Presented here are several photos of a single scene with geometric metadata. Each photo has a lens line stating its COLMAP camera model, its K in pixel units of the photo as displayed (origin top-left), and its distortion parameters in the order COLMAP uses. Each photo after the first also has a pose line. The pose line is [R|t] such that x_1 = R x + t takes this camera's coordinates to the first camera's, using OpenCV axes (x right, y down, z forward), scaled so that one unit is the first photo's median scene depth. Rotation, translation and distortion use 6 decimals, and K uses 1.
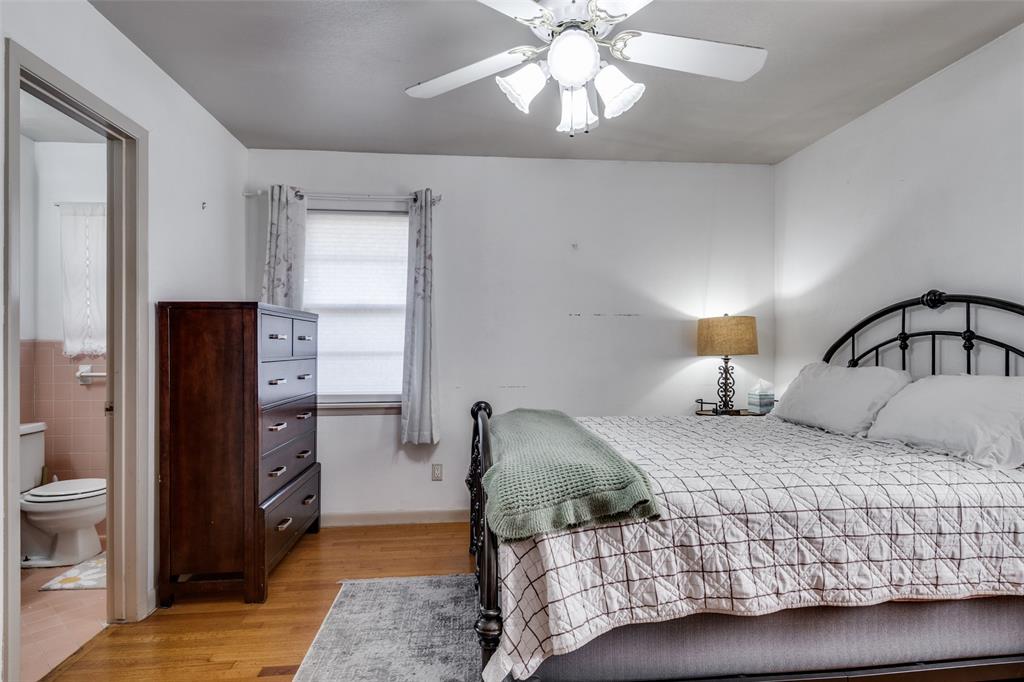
lens RADIAL K [[554.2, 0, 513.1], [0, 554.2, 344.8], [0, 0, 1]] dist [0.002092, -0.006157]
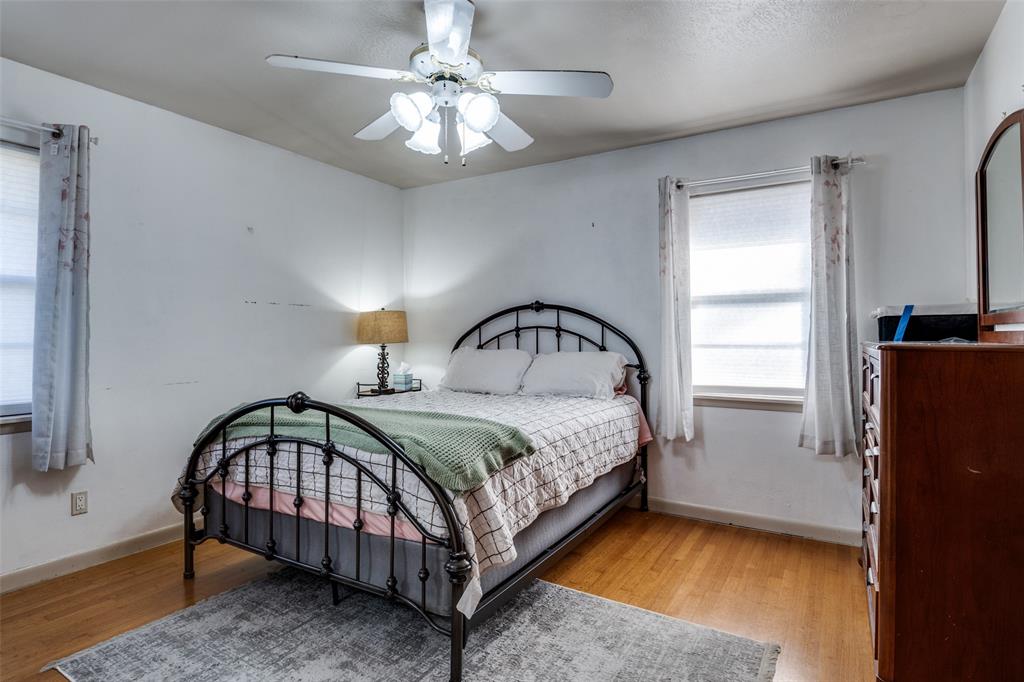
lens RADIAL K [[554.2, 0, 509.4], [0, 554.2, 335.3], [0, 0, 1]] dist [0.002092, -0.006157]
pose [[0.581998, 0.001269, 0.813189, -0.519634], [-0.000847, 0.999999, -0.000955, 0.003380], [-0.813190, -0.000133, 0.581998, 0.112090]]
